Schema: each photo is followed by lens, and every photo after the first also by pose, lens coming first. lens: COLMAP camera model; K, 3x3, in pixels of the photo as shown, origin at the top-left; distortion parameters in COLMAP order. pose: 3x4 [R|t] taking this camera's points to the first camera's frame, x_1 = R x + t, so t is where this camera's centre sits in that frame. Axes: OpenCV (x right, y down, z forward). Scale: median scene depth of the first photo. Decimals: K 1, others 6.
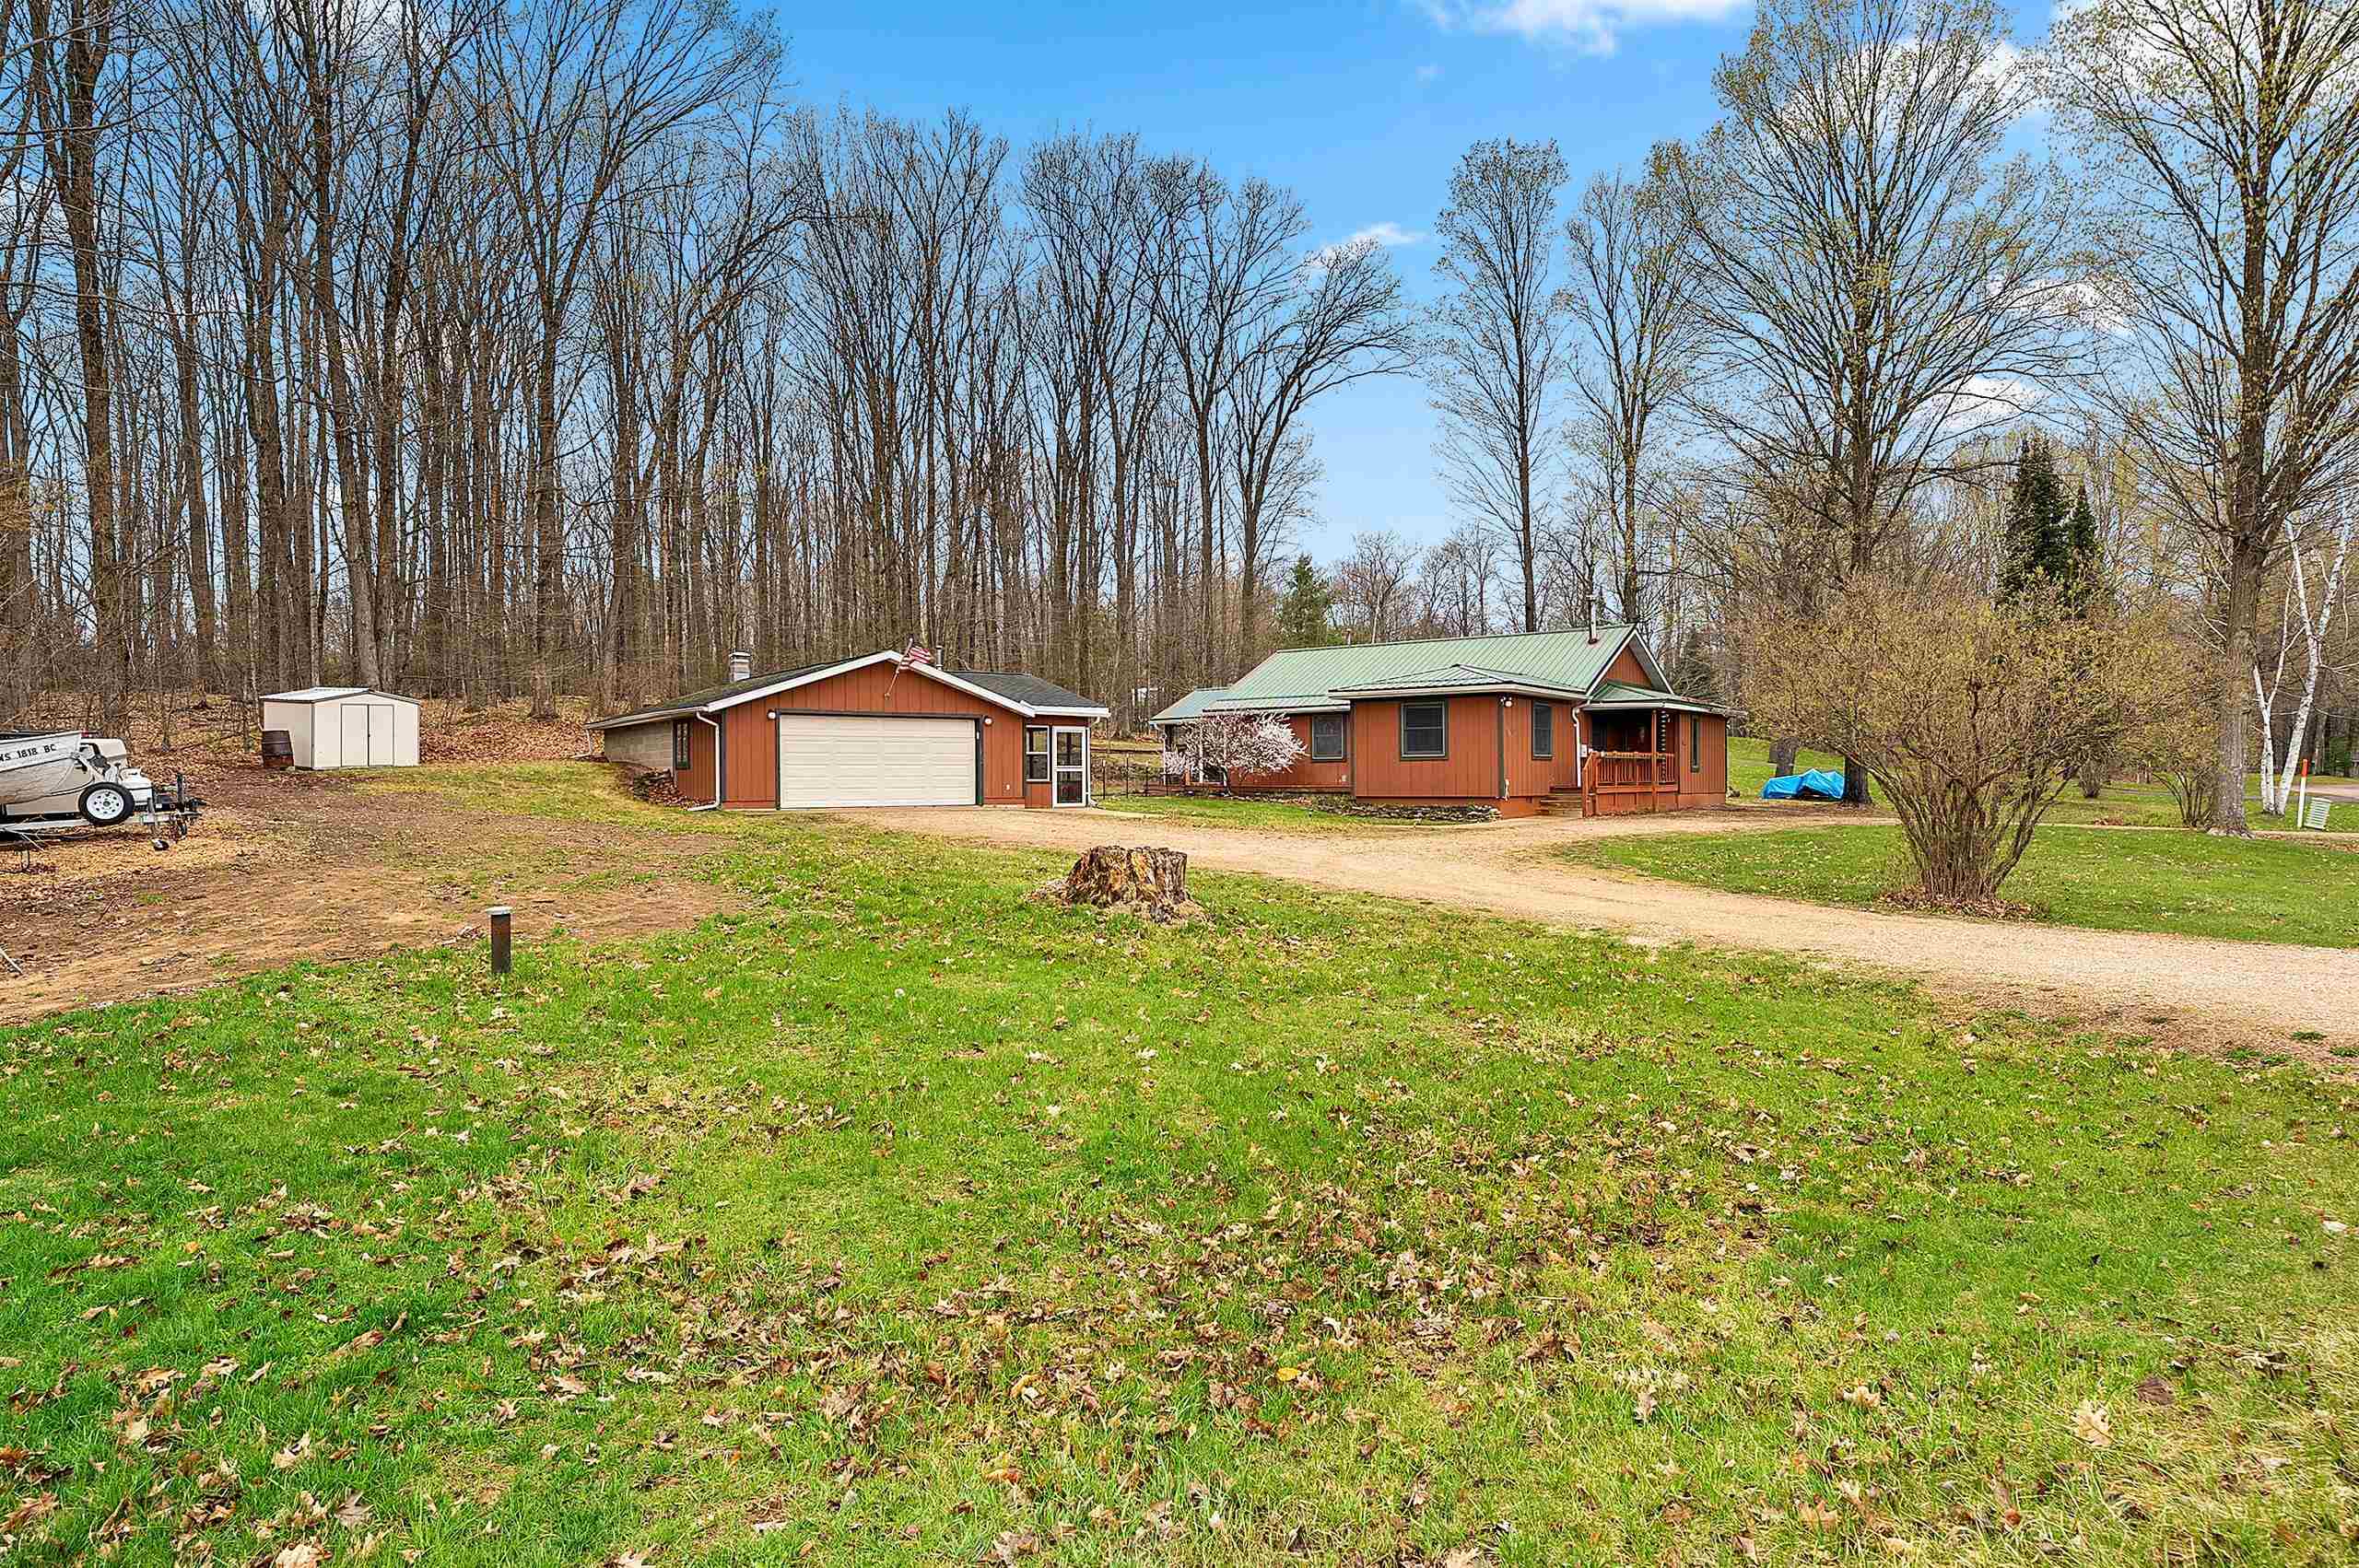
lens RADIAL K [[1308.8, 0, 1179.5], [0, 1308.8, 784.0], [0, 0, 1]] dist [0.001235, -0.000219]
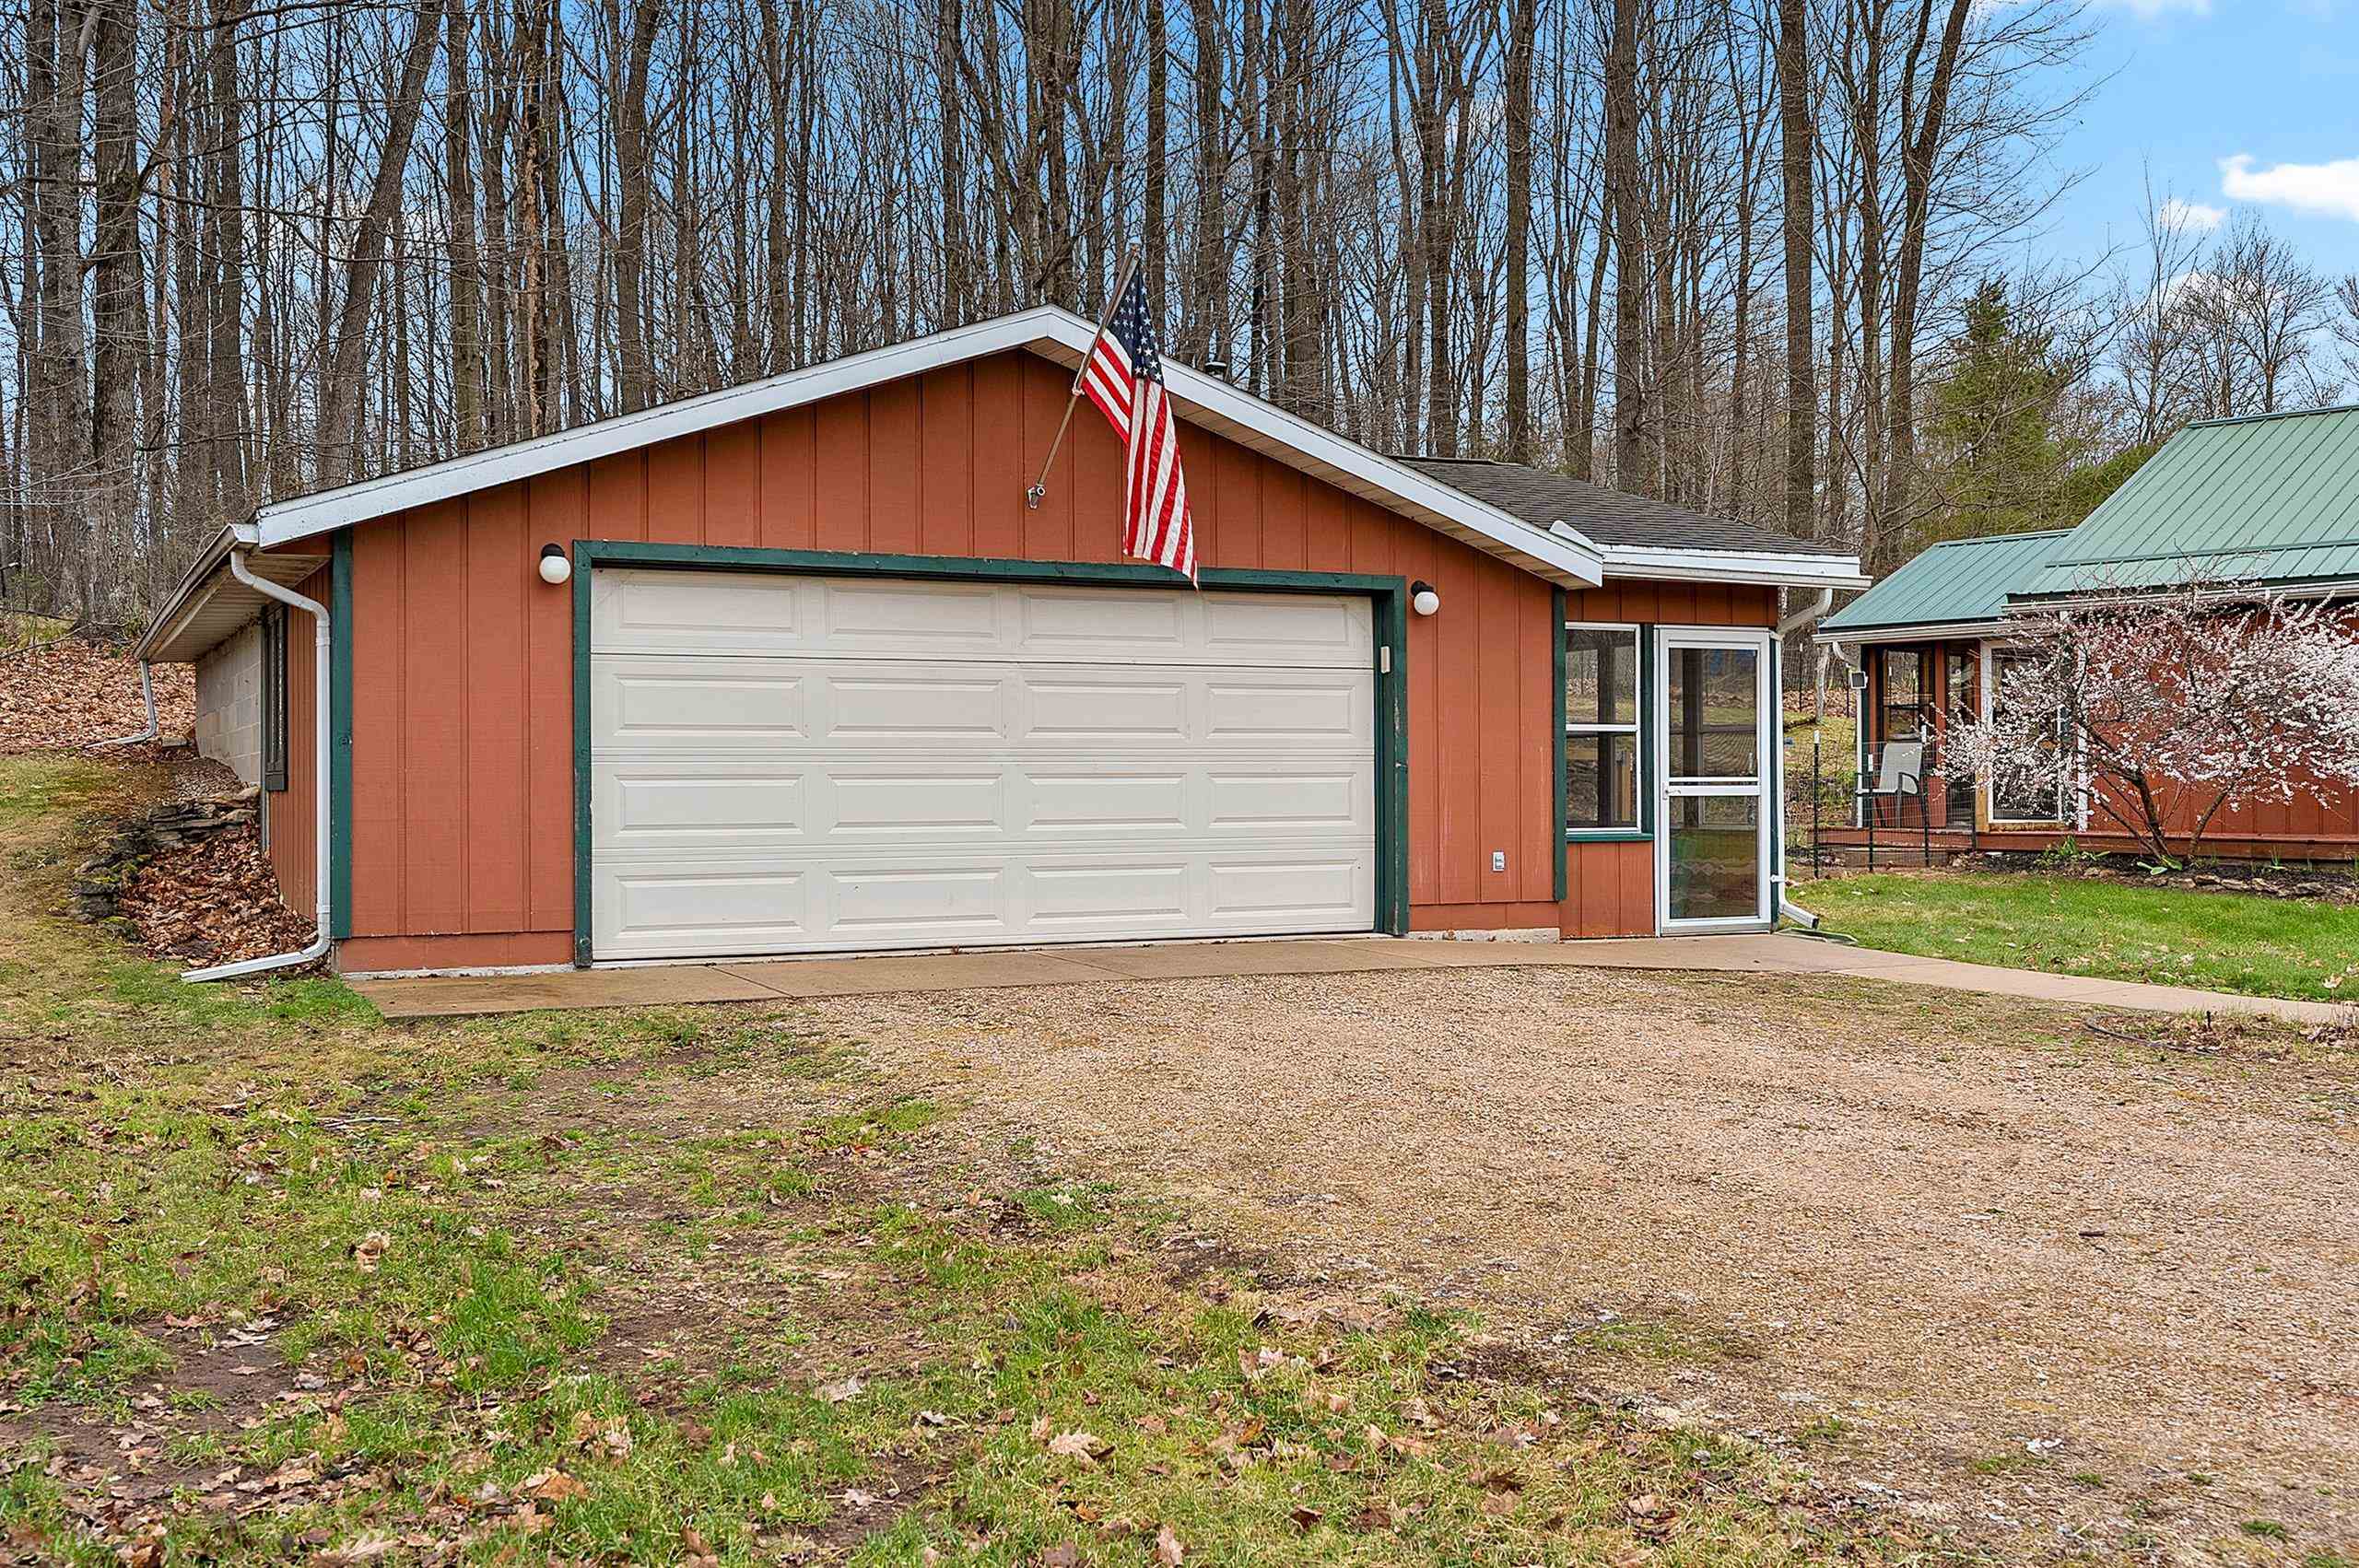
lens RADIAL K [[2301.0, 0, 1179.5], [0, 2301.0, 784.0], [0, 0, 1]] dist [0.008842, 0.000047]
pose [[0.986221, 0.000545, -0.165429, -0.119152], [-0.000873, 0.999998, -0.001905, -0.011779], [0.165428, 0.002023, 0.986220, 0.551278]]
